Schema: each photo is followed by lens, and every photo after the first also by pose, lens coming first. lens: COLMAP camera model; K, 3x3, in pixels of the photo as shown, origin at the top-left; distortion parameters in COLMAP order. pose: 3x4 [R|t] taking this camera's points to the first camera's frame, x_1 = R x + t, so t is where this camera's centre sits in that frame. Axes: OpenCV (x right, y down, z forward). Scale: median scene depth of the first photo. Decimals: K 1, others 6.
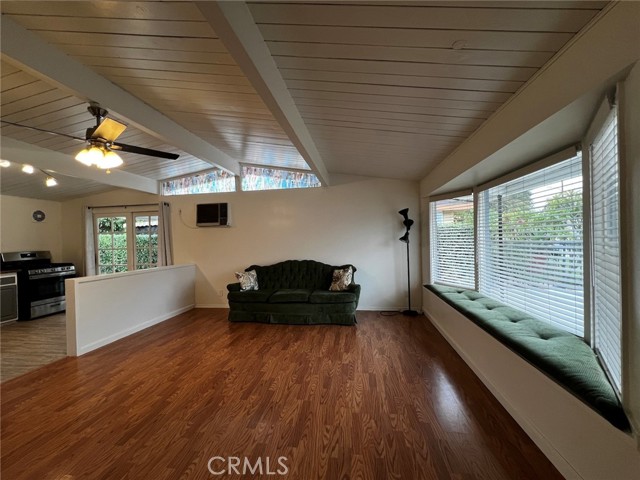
lens RADIAL K [[252.8, 0, 320.0], [0, 252.8, 240.0], [0, 0, 1]] dist [0.000266, -0.000195]
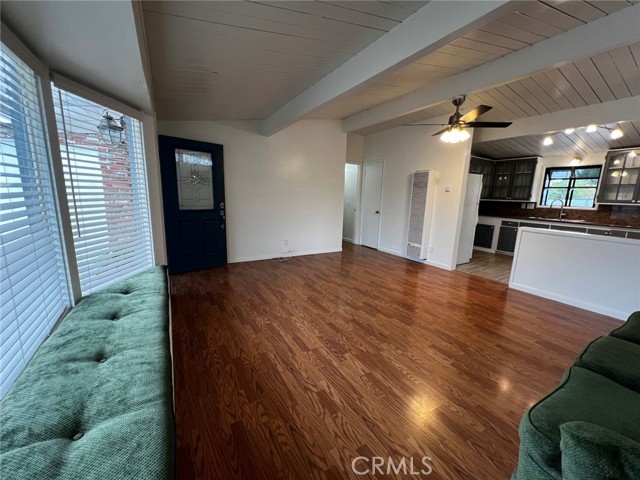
lens RADIAL K [[258.0, 0, 320.0], [0, 258.0, 240.0], [0, 0, 1]] dist [0.001244, 0.000044]
pose [[-0.765305, 0.118089, -0.632743, 0.708682], [-0.012259, 0.980174, 0.197758, -0.015937], [0.643551, 0.159102, -0.748684, 1.688068]]
